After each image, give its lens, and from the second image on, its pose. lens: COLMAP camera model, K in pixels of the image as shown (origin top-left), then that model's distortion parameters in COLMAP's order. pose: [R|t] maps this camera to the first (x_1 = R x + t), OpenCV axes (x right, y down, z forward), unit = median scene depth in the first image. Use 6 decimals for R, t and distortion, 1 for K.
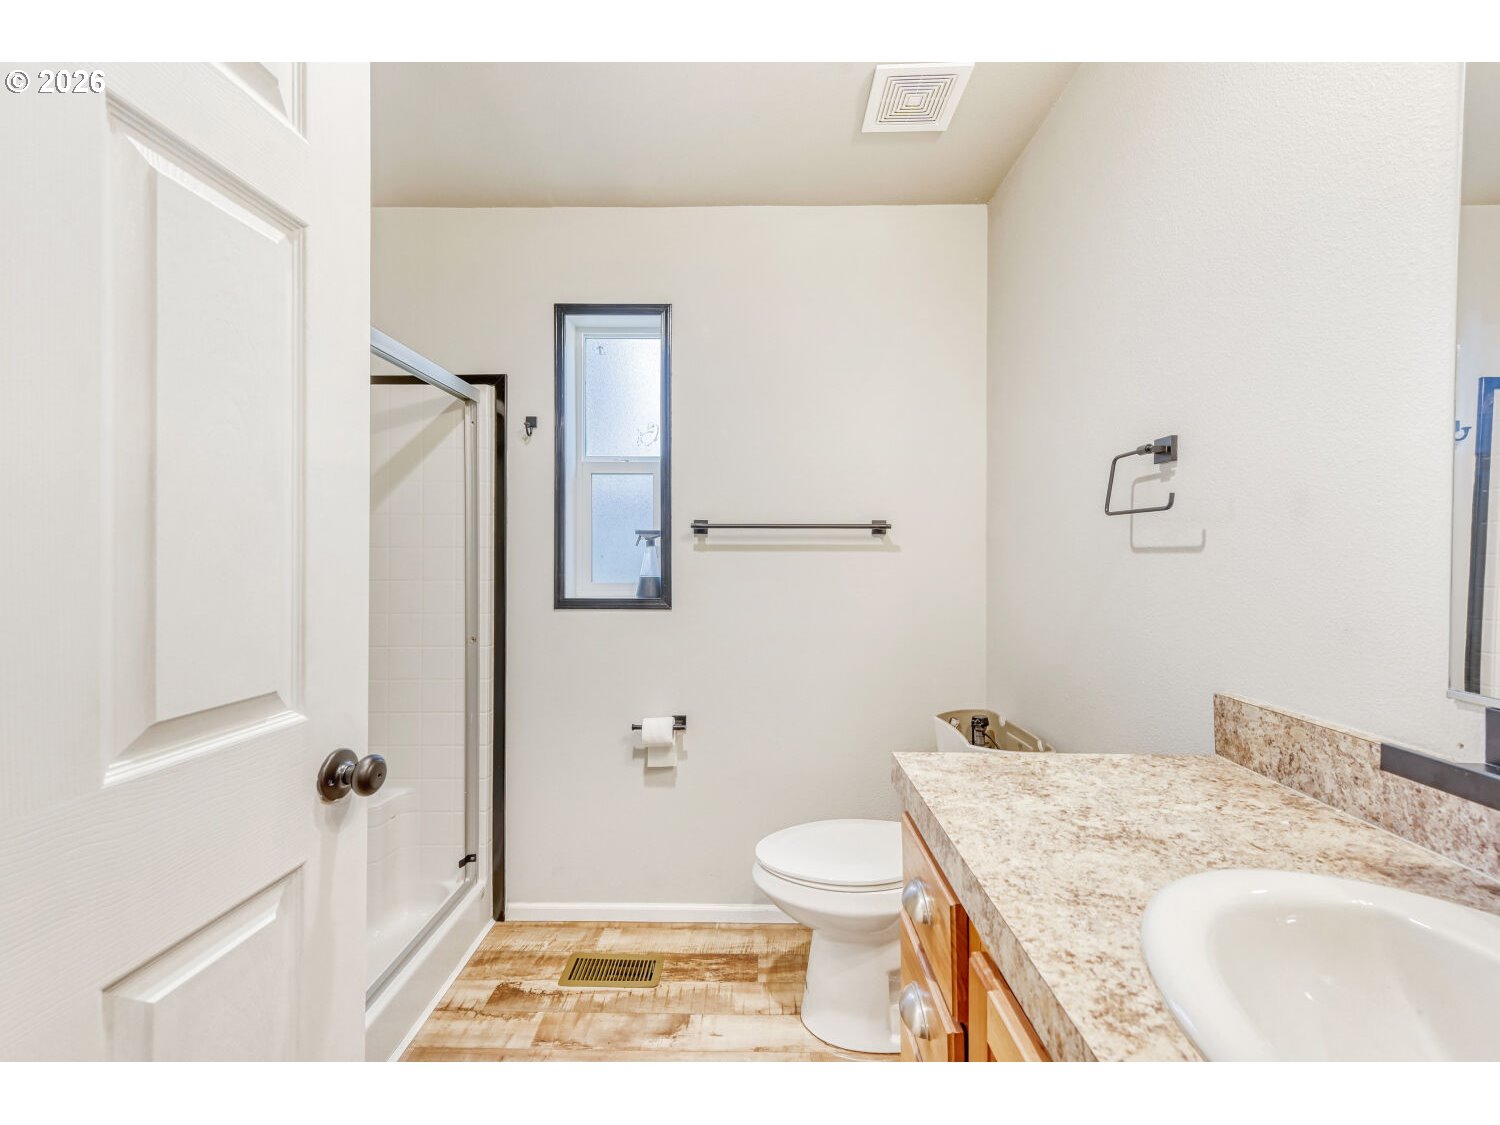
lens RADIAL K [[598.4, 0, 754.5], [0, 598.4, 555.5], [0, 0, 1]] dist [0.001761, 0.000055]
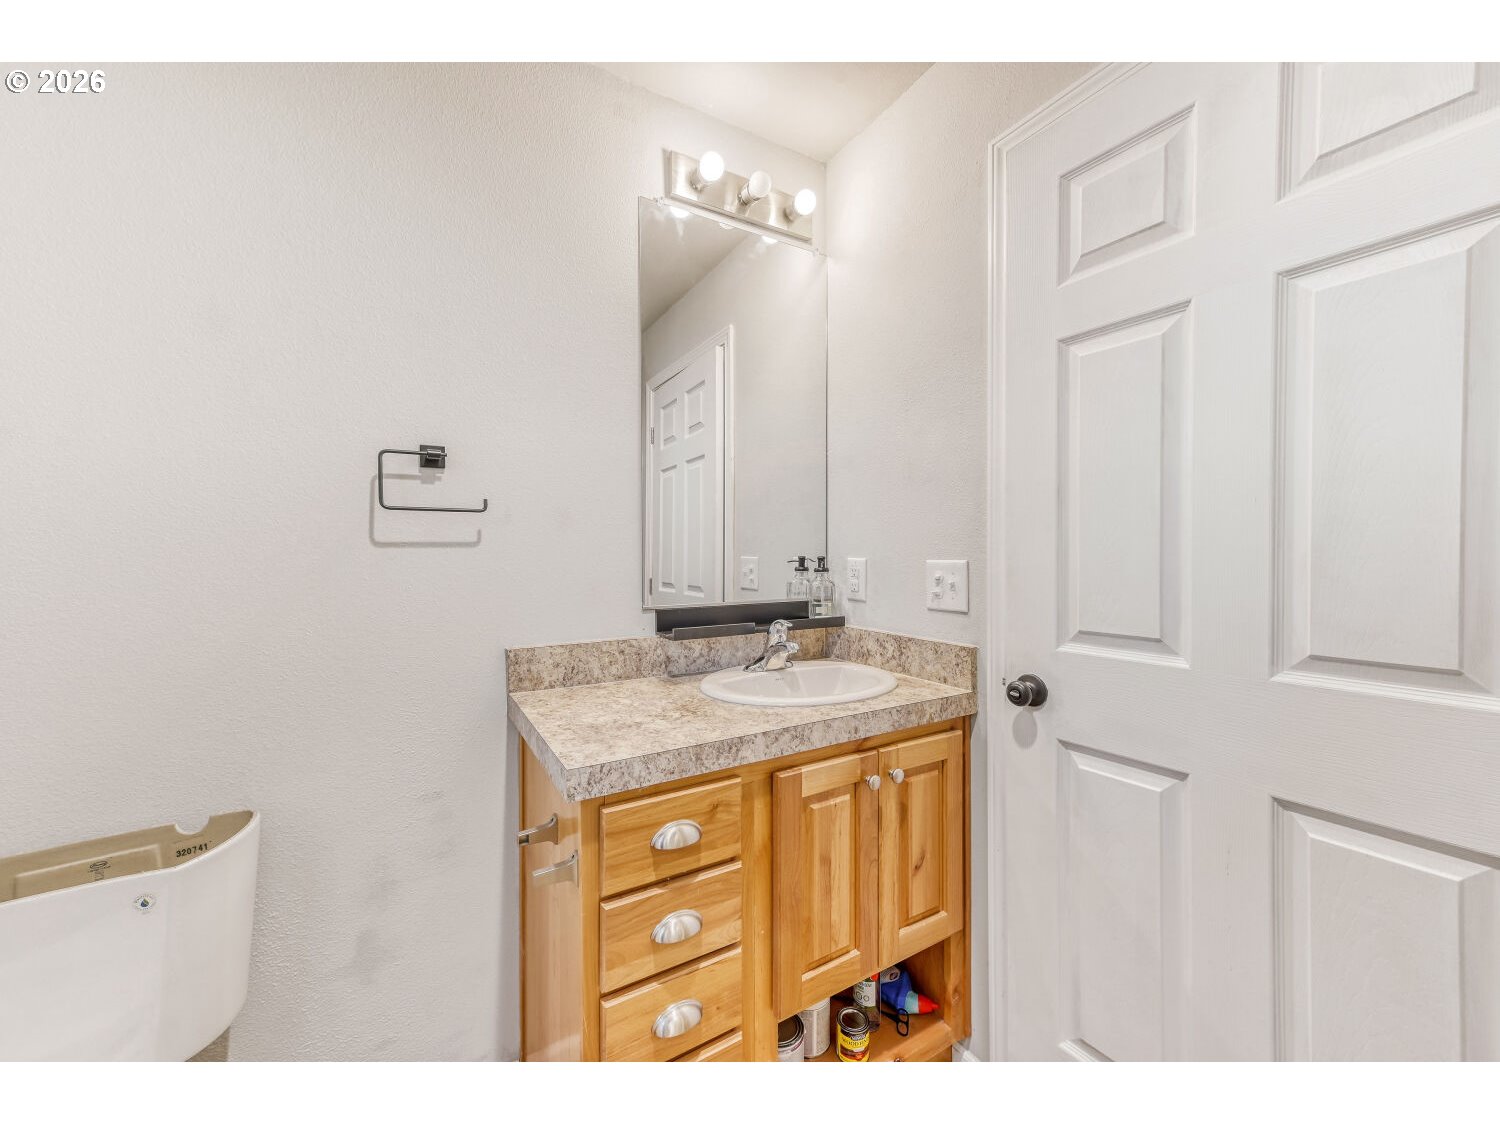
lens RADIAL K [[598.9, 0, 728.6], [0, 598.9, 562.3], [0, 0, 1]] dist [0.018066, 0.000031]
pose [[-0.504465, -0.020341, 0.863192, -0.586824], [0.004218, 0.999652, 0.026021, -0.003653], [-0.863422, 0.016767, -0.504204, 1.096737]]
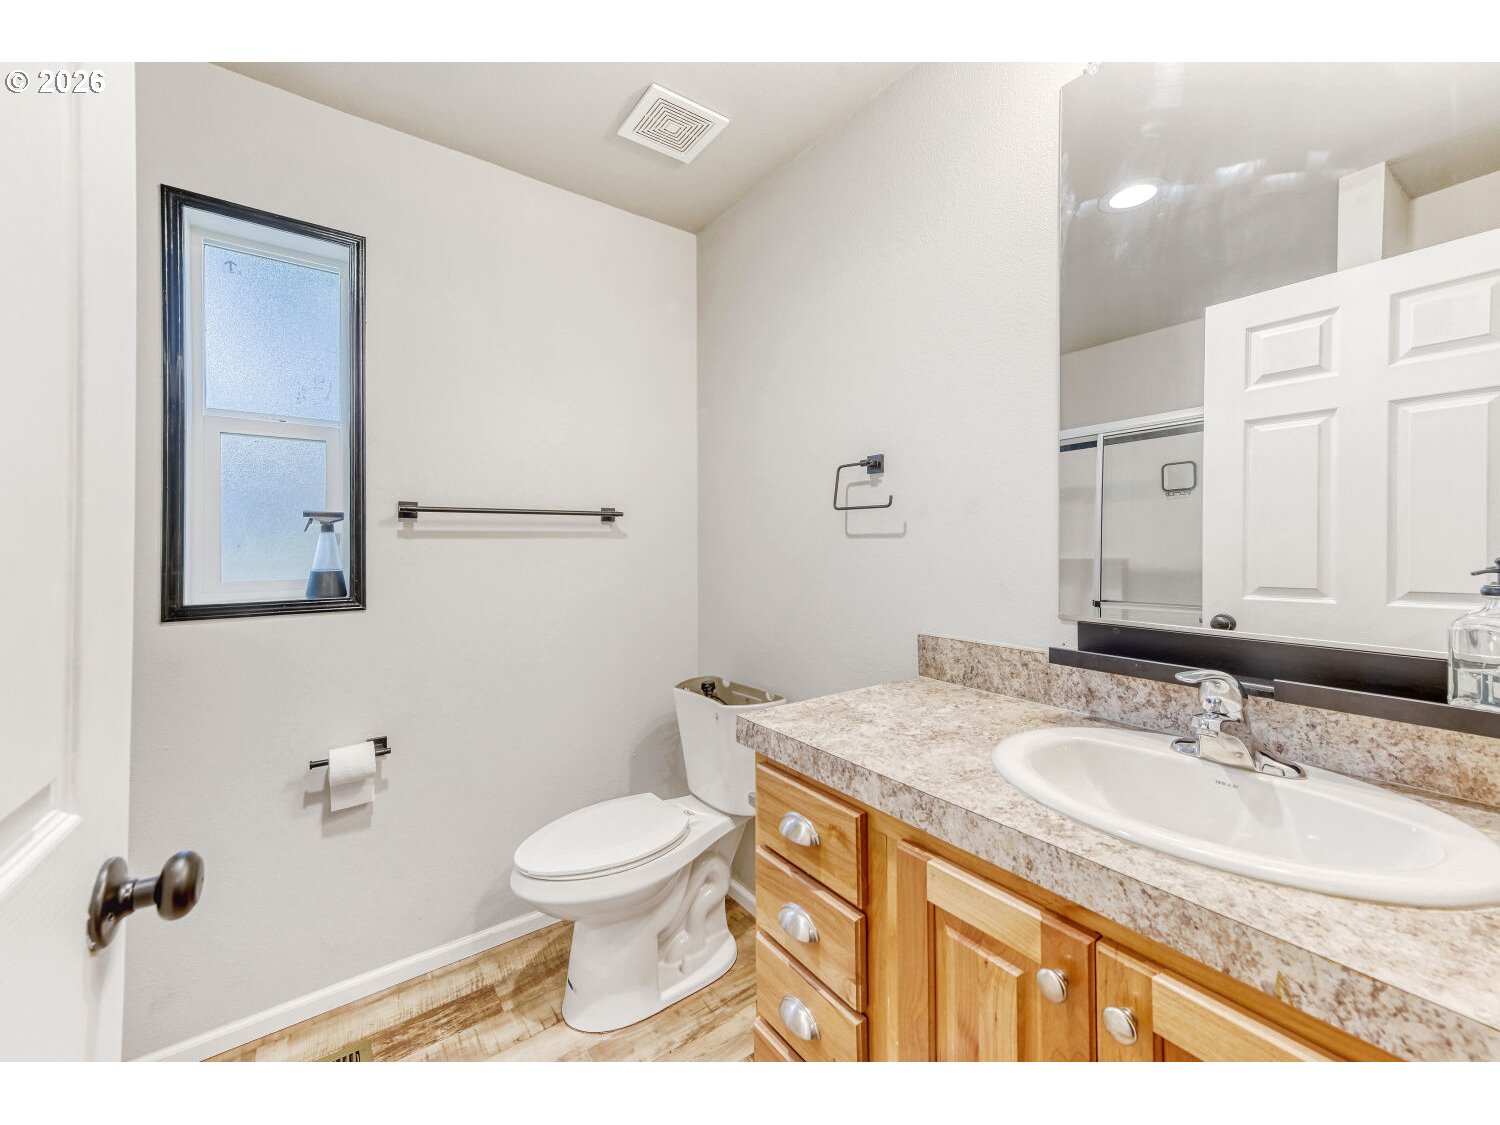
lens RADIAL K [[584.0, 0, 746.0], [0, 584.0, 535.5], [0, 0, 1]] dist [0.009862, 0.000031]
pose [[0.805474, 0.000146, 0.592630, -0.363614], [0.006981, 0.999928, -0.009734, 0.000569], [-0.592589, 0.011977, 0.805416, 0.084848]]
